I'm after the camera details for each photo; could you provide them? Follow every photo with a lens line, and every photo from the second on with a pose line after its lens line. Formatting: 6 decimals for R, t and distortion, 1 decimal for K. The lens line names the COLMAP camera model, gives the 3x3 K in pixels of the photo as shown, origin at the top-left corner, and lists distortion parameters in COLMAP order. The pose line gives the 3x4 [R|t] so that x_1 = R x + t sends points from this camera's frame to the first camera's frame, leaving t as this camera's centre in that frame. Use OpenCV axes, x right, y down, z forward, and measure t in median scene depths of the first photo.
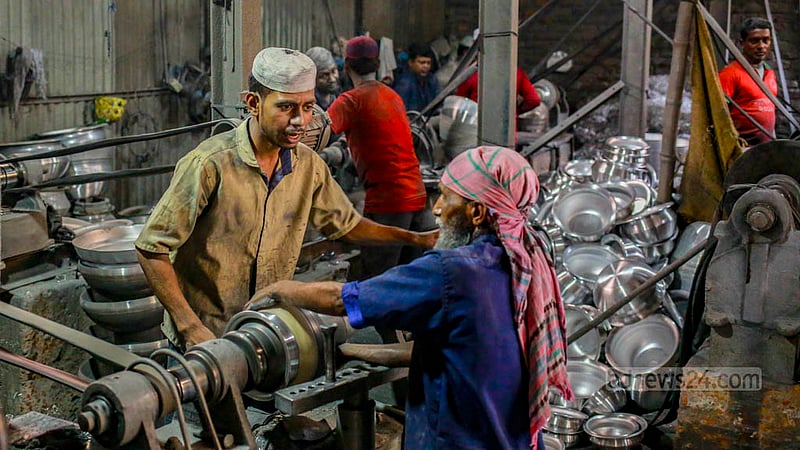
lens RADIAL K [[719.0, 0, 400.0], [0, 719.0, 225.0], [0, 0, 1]] dist [-0.092992, -0.000814]
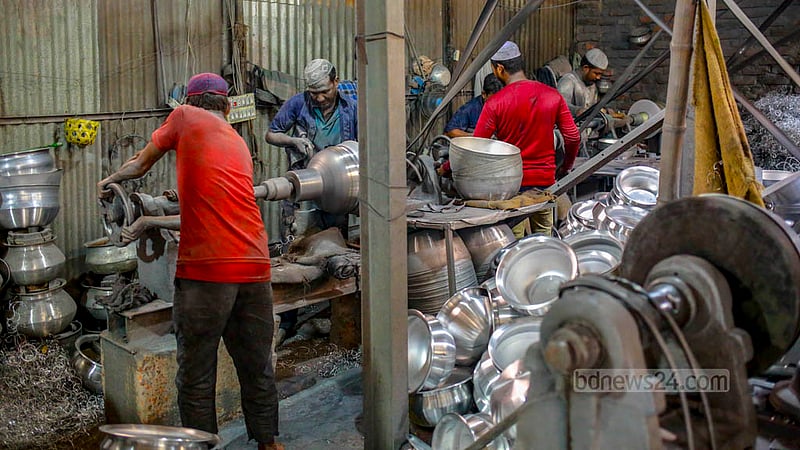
lens RADIAL K [[719.0, 0, 400.0], [0, 719.0, 225.0], [0, 0, 1]] dist [-0.092992, -0.000814]
pose [[0.977244, 0.035230, -0.209172, 0.210830], [-0.041376, 0.998829, -0.025077, -0.035826], [0.208044, 0.033161, 0.977557, 0.188069]]
